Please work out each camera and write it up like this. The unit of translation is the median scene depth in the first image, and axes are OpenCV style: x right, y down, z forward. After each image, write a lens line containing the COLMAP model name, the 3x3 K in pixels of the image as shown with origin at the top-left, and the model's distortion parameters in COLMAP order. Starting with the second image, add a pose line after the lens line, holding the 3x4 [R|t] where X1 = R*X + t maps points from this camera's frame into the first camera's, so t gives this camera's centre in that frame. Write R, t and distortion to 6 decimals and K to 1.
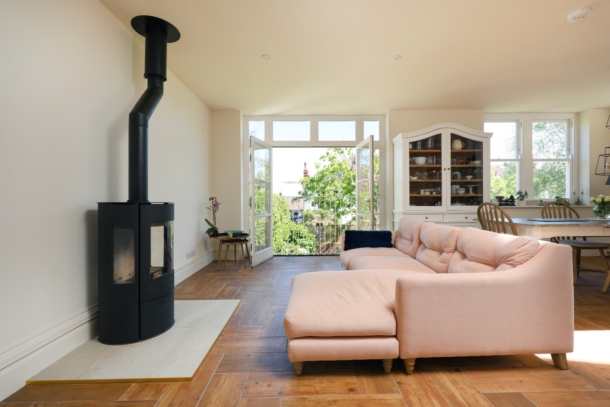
lens RADIAL K [[270.4, 0, 306.1], [0, 270.4, 202.5], [0, 0, 1]] dist [-0.000920, 0.000640]
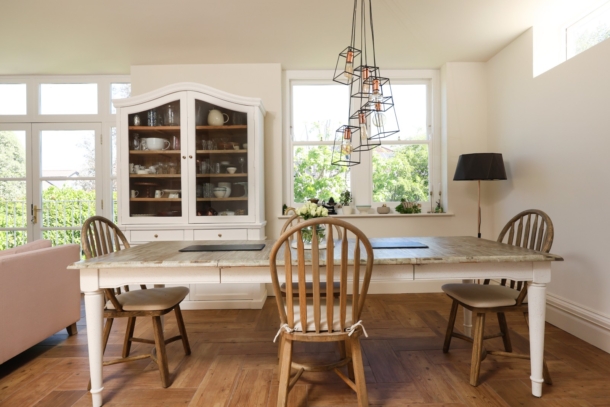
lens RADIAL K [[358.9, 0, 306.4], [0, 358.9, 201.1], [0, 0, 1]] dist [-0.004250, -0.001229]
pose [[0.999970, -0.007760, 0.000200, 0.783992], [0.007760, 0.999960, -0.004384, -0.018441], [-0.000166, 0.004386, 0.999990, 0.184144]]
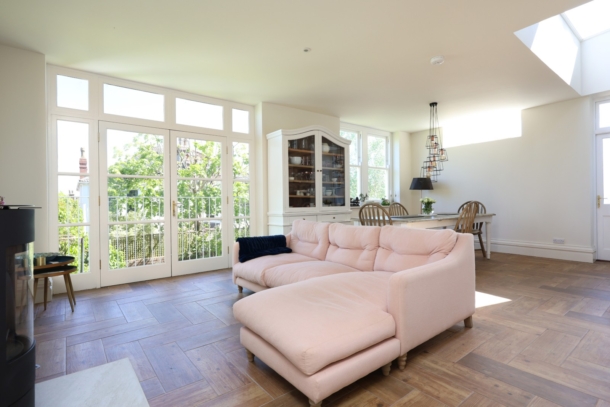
lens RADIAL K [[310.6, 0, 308.0], [0, 310.6, 201.6], [0, 0, 1]] dist [-0.000259, 0.000064]
pose [[0.790223, -0.002858, 0.612813, -0.228110], [0.010010, 0.999916, -0.008245, 0.001486], [-0.612738, 0.012649, 0.790185, 0.103396]]
